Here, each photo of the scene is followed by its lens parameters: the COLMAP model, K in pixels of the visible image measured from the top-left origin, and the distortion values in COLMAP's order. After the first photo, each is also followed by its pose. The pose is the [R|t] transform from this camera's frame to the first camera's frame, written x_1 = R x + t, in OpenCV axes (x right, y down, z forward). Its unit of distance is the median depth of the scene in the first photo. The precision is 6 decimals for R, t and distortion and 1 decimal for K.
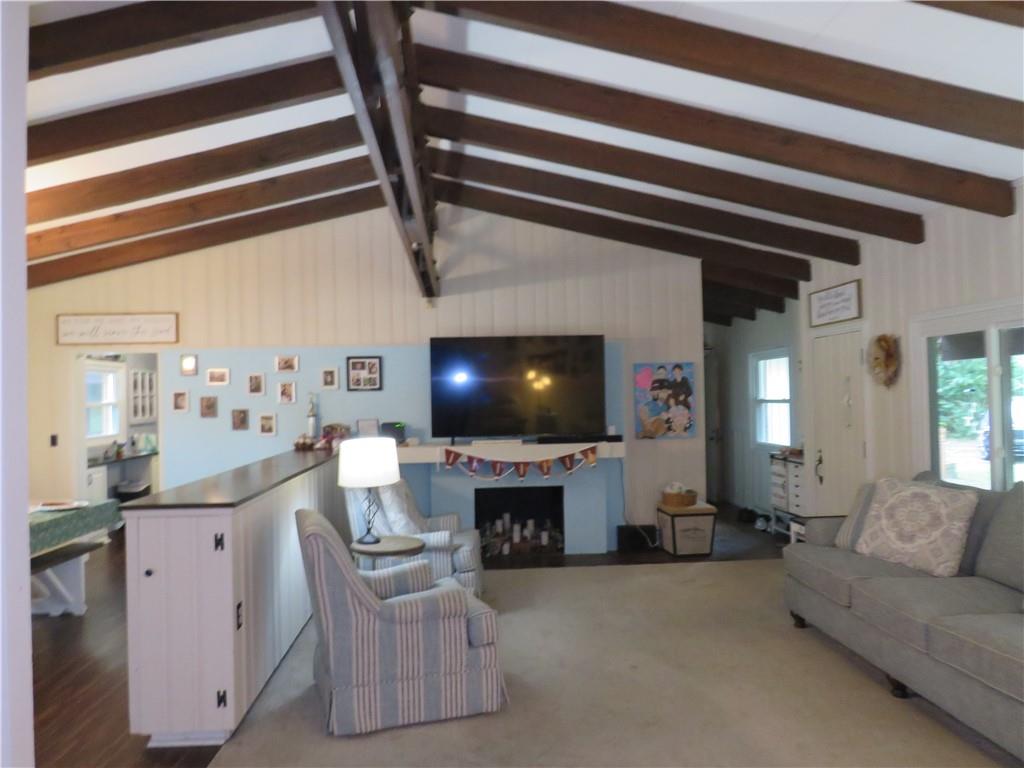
lens RADIAL K [[721.5, 0, 510.0], [0, 721.5, 384.4], [0, 0, 1]] dist [-0.032761, 0.012396]
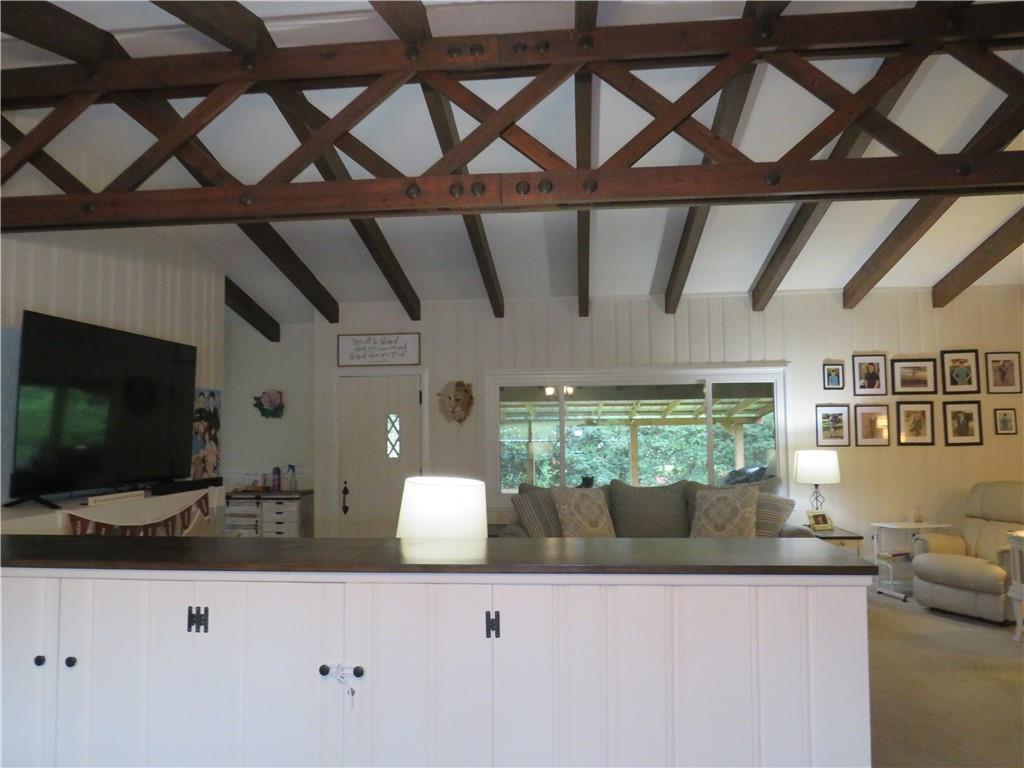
lens RADIAL K [[721.5, 0, 507.9], [0, 721.5, 387.5], [0, 0, 1]] dist [-0.032761, 0.012396]
pose [[0.168143, 0.075838, 0.982841, -0.579023], [-0.007439, 0.997105, -0.075666, 0.030305], [-0.985735, 0.005412, 0.168221, 0.566893]]
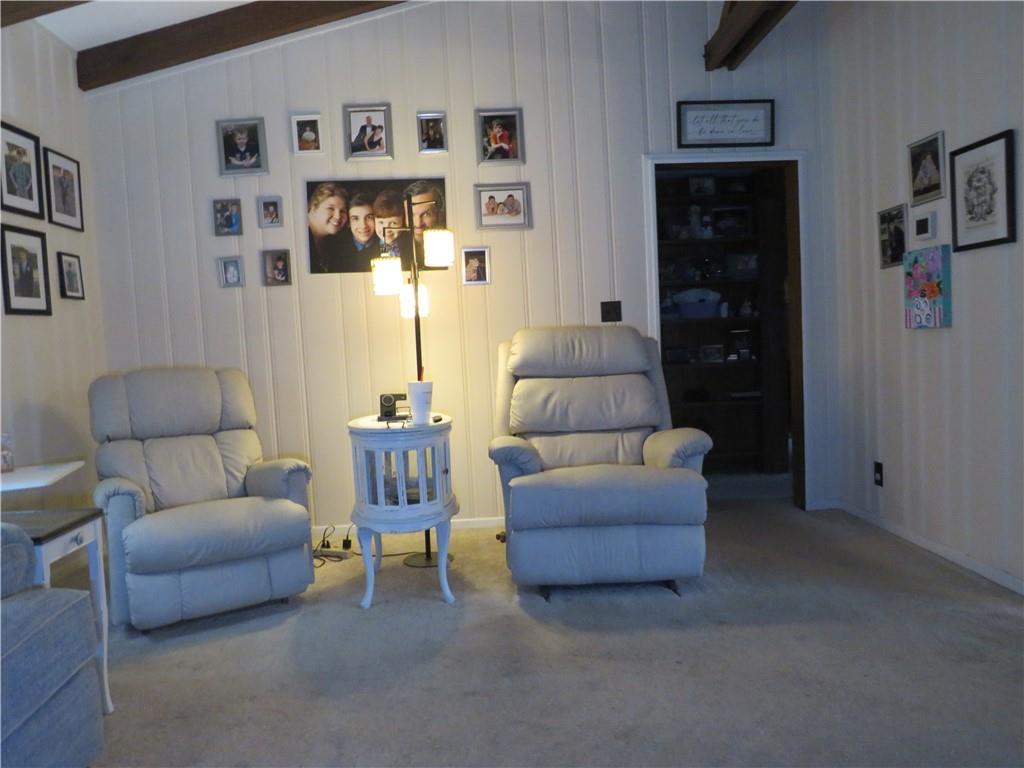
lens RADIAL K [[721.5, 0, 513.6], [0, 721.5, 386.3], [0, 0, 1]] dist [-0.032761, 0.012396]
pose [[-0.997821, 0.058208, 0.031060, 0.126311], [0.059706, 0.996979, 0.049685, 0.076599], [-0.028074, 0.051431, -0.998282, 0.614180]]
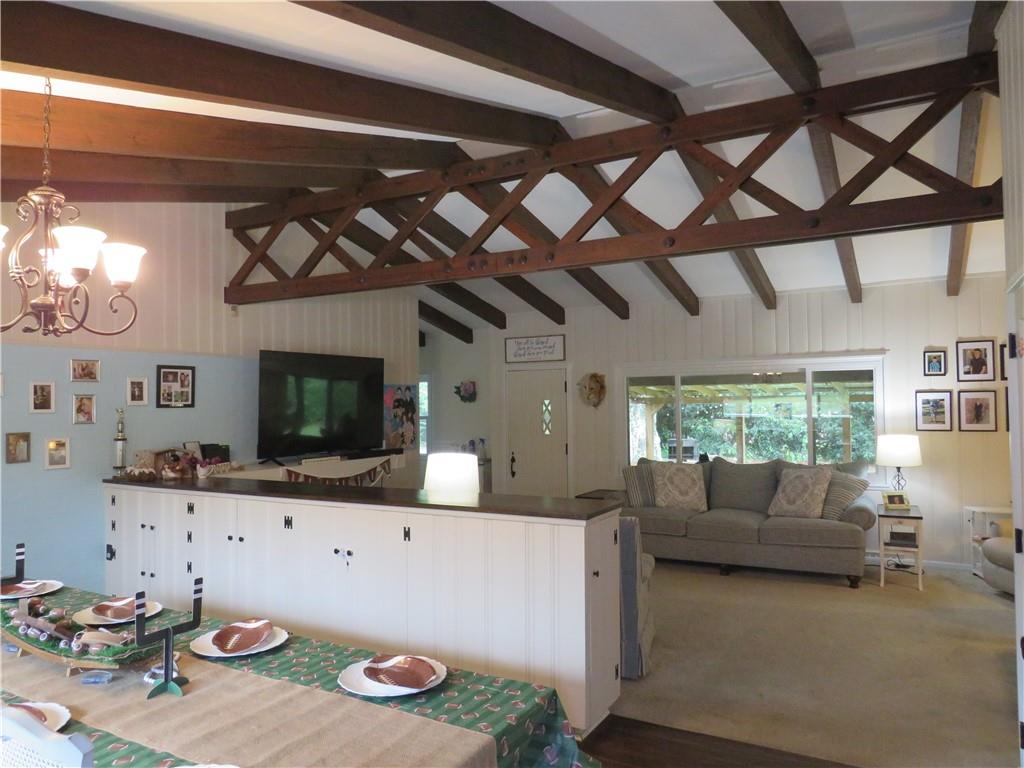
lens RADIAL K [[721.5, 0, 509.3], [0, 721.5, 387.2], [0, 0, 1]] dist [-0.032761, 0.012396]
pose [[0.553399, 0.029090, 0.832408, -0.710656], [-0.009406, 0.999544, -0.028678, 0.006006], [-0.832863, 0.008041, 0.553421, 0.233150]]
